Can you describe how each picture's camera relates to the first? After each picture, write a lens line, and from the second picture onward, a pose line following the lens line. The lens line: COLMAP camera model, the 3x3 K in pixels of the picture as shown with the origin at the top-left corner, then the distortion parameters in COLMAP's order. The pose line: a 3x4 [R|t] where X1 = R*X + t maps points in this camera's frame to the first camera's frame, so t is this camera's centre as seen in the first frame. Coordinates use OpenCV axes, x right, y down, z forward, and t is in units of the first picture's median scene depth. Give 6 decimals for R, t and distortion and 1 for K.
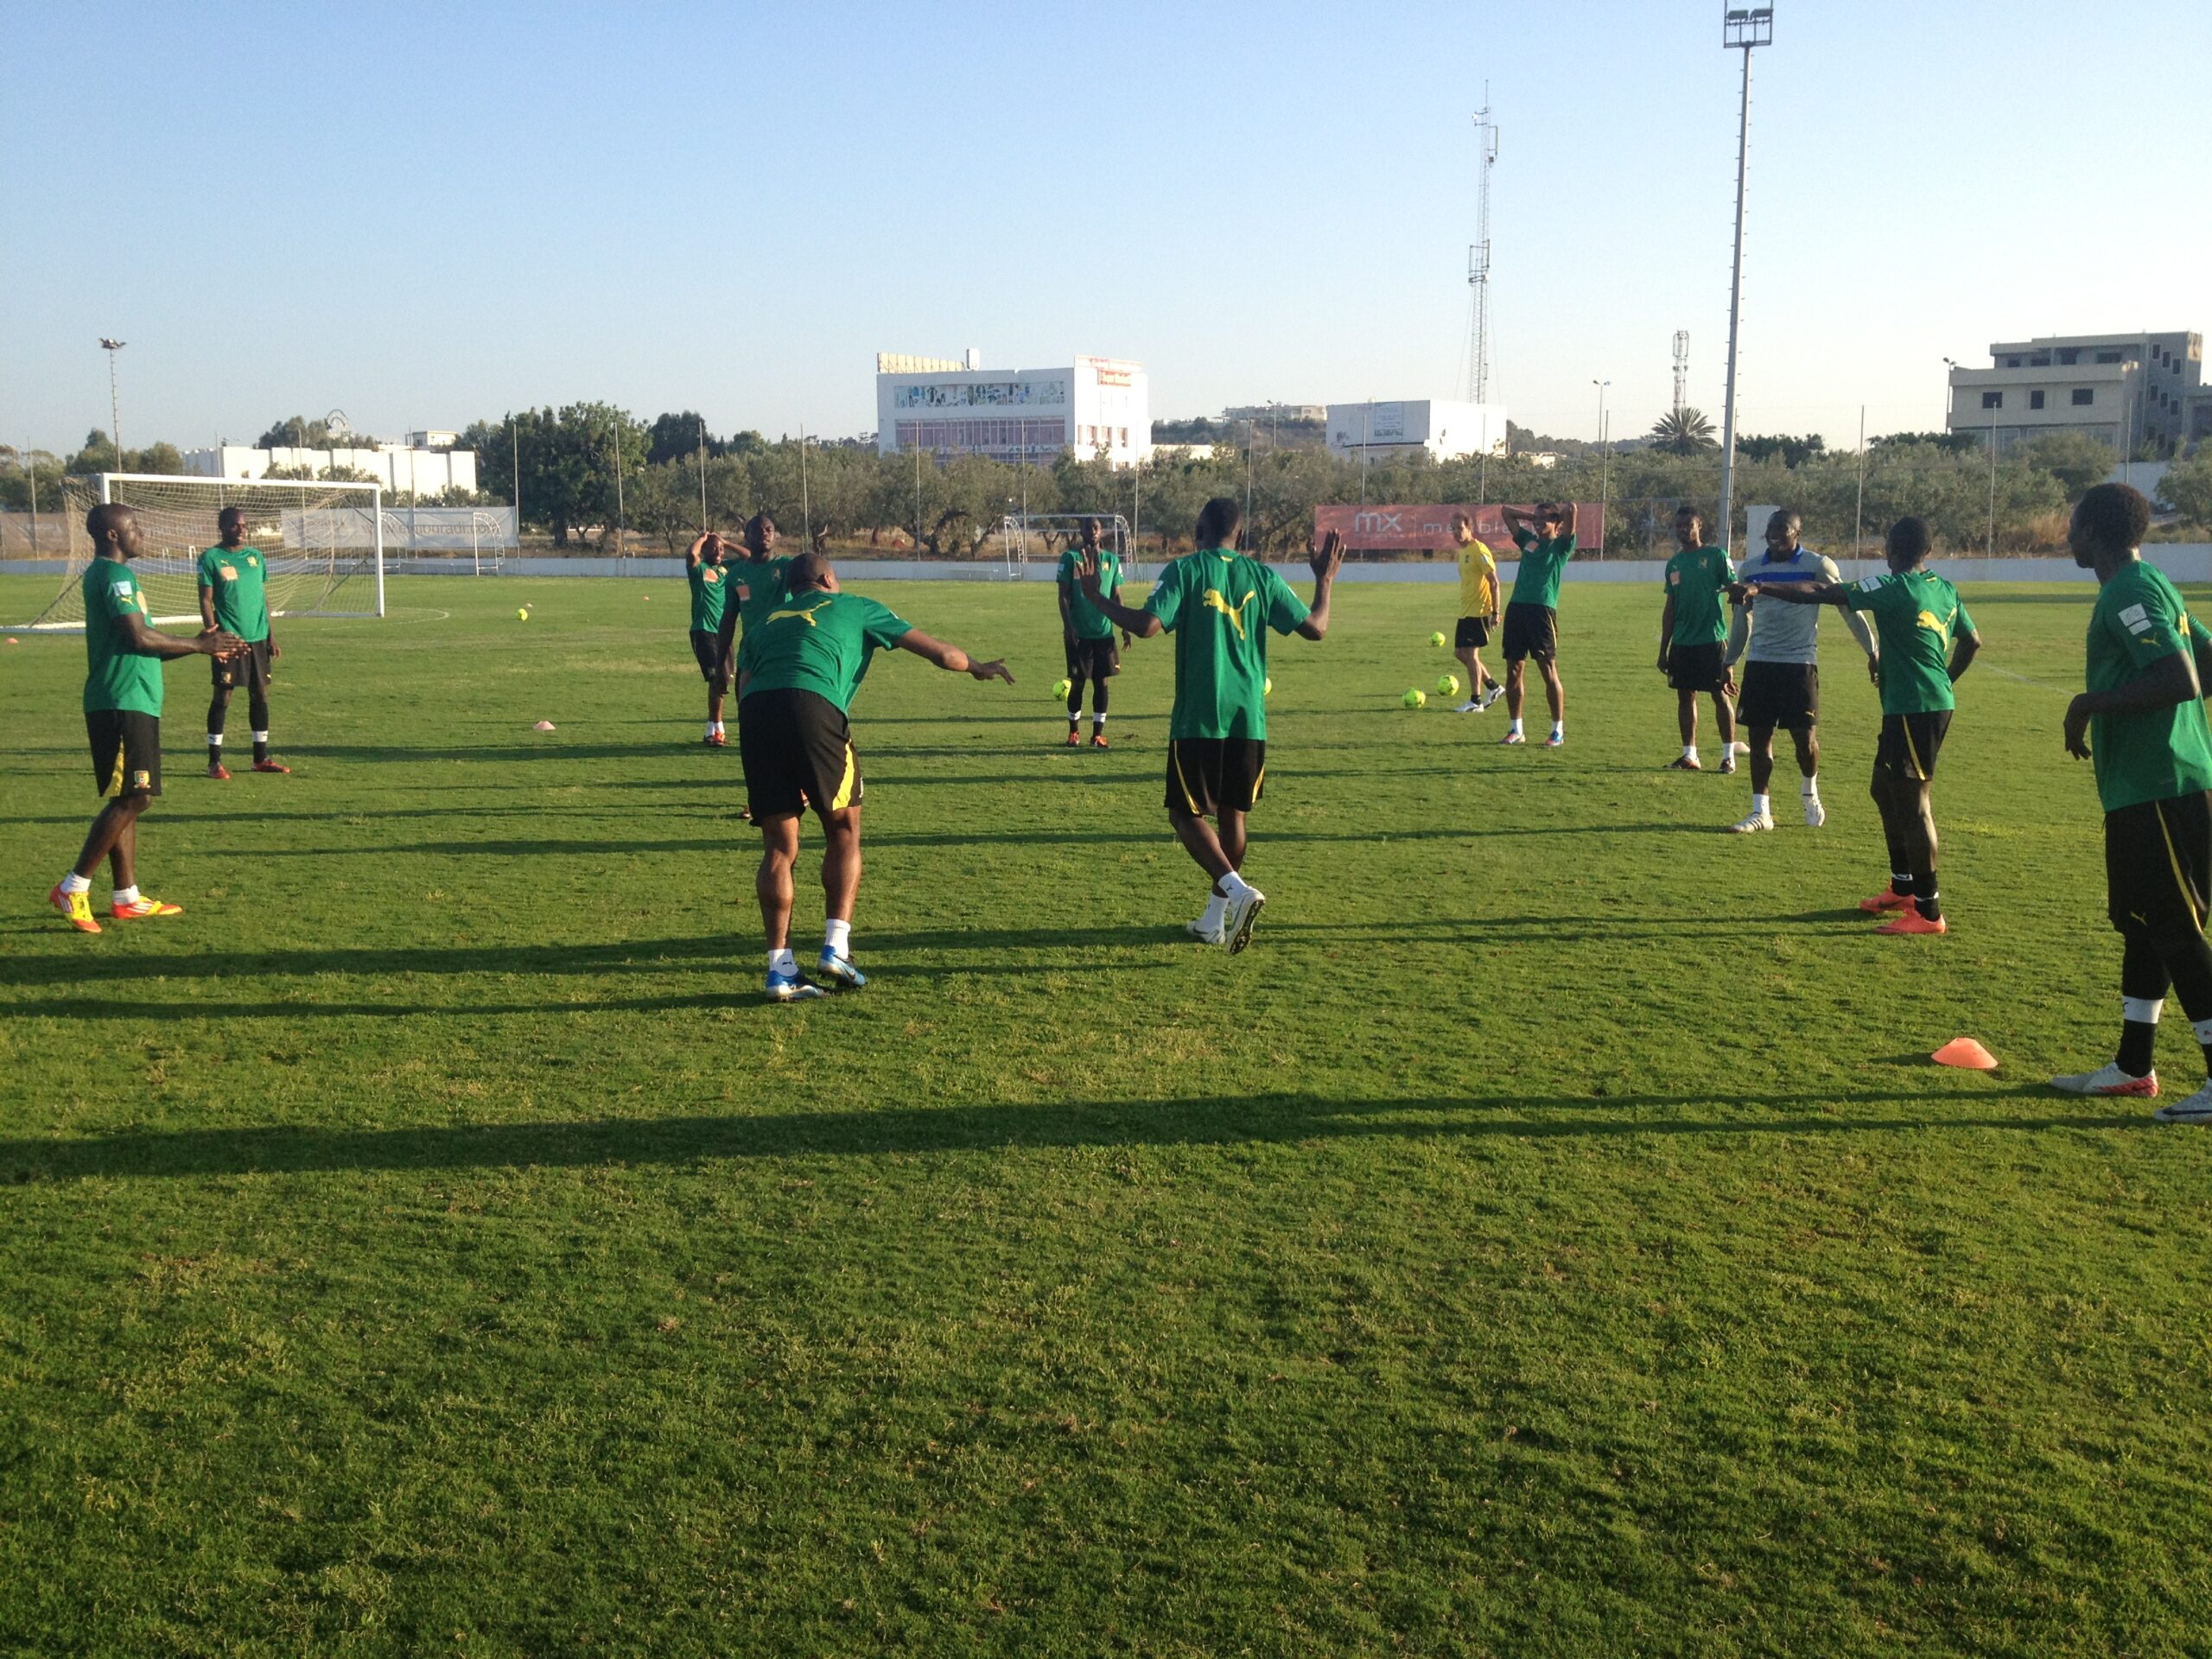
lens RADIAL K [[2233.9, 0, 1110.2], [0, 2233.9, 825.3], [0, 0, 1]] dist [0.022961, 0.000000]
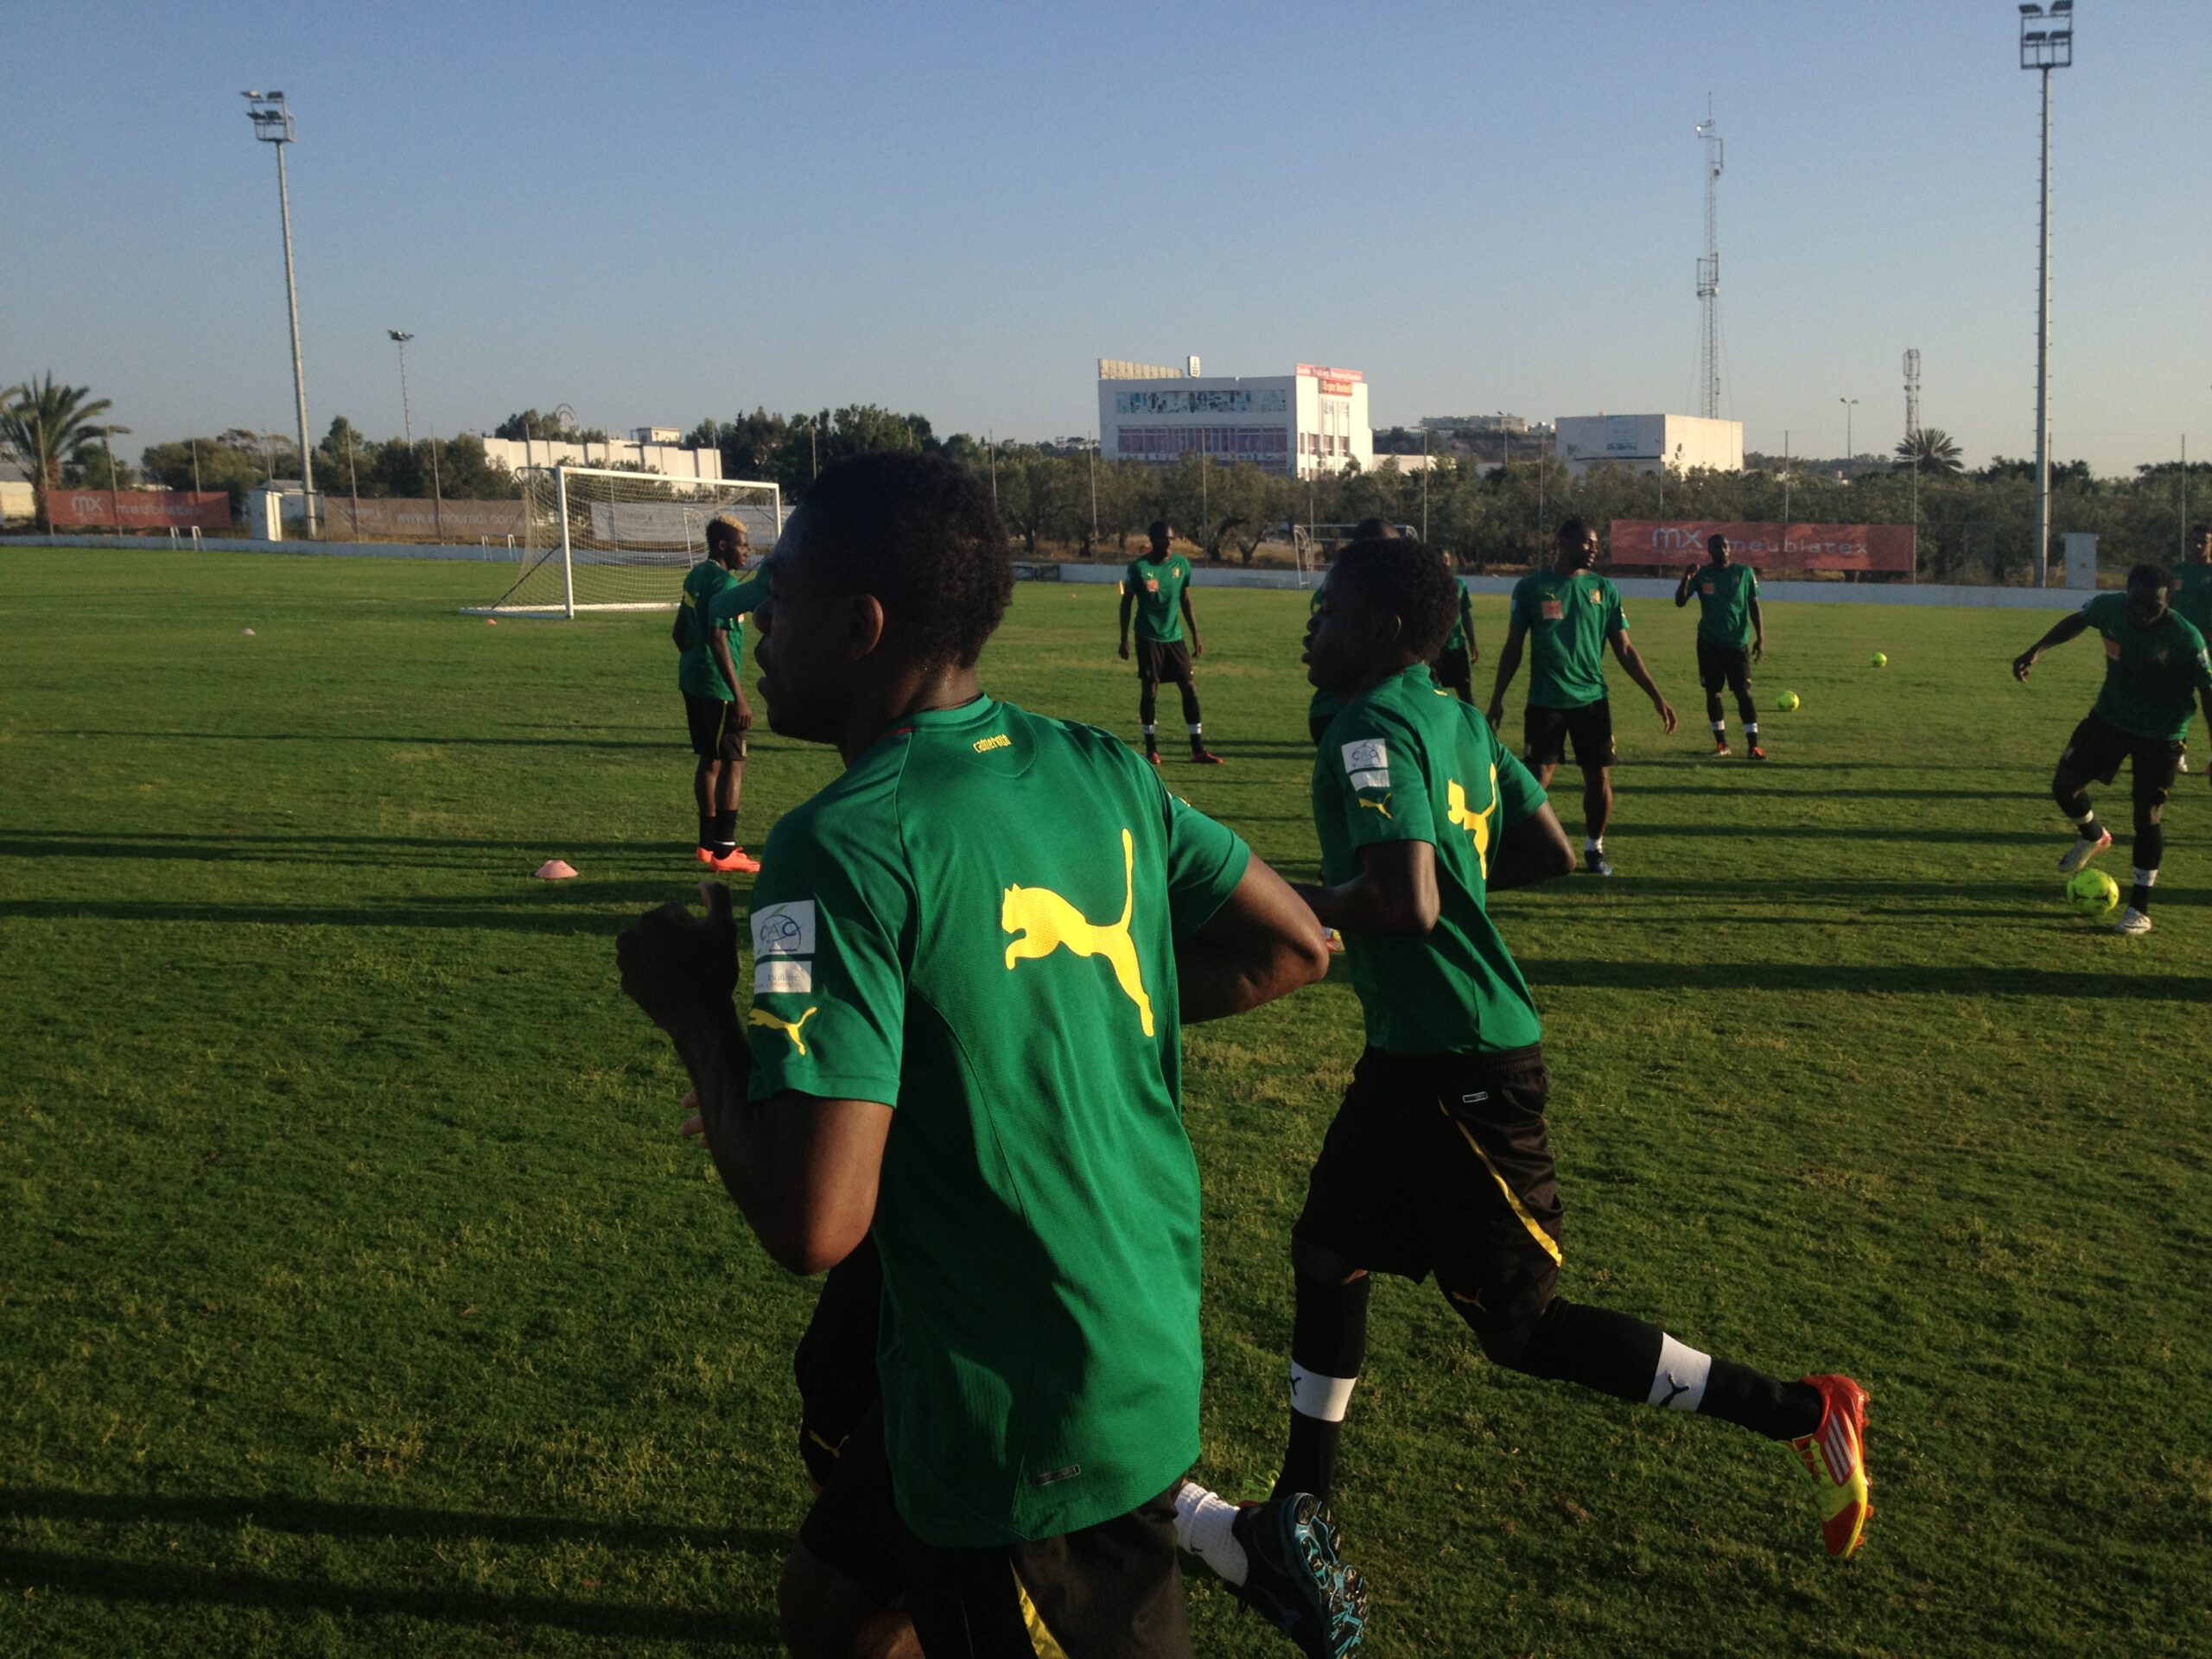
lens RADIAL K [[2233.9, 0, 1098.8], [0, 2233.9, 824.1], [0, 0, 1]] dist [0.022961, 0.000000]
pose [[0.996765, 0.031709, -0.073852, -0.451434], [-0.031919, 0.999489, -0.001659, 0.013821], [0.073761, 0.004011, 0.997268, -0.138108]]
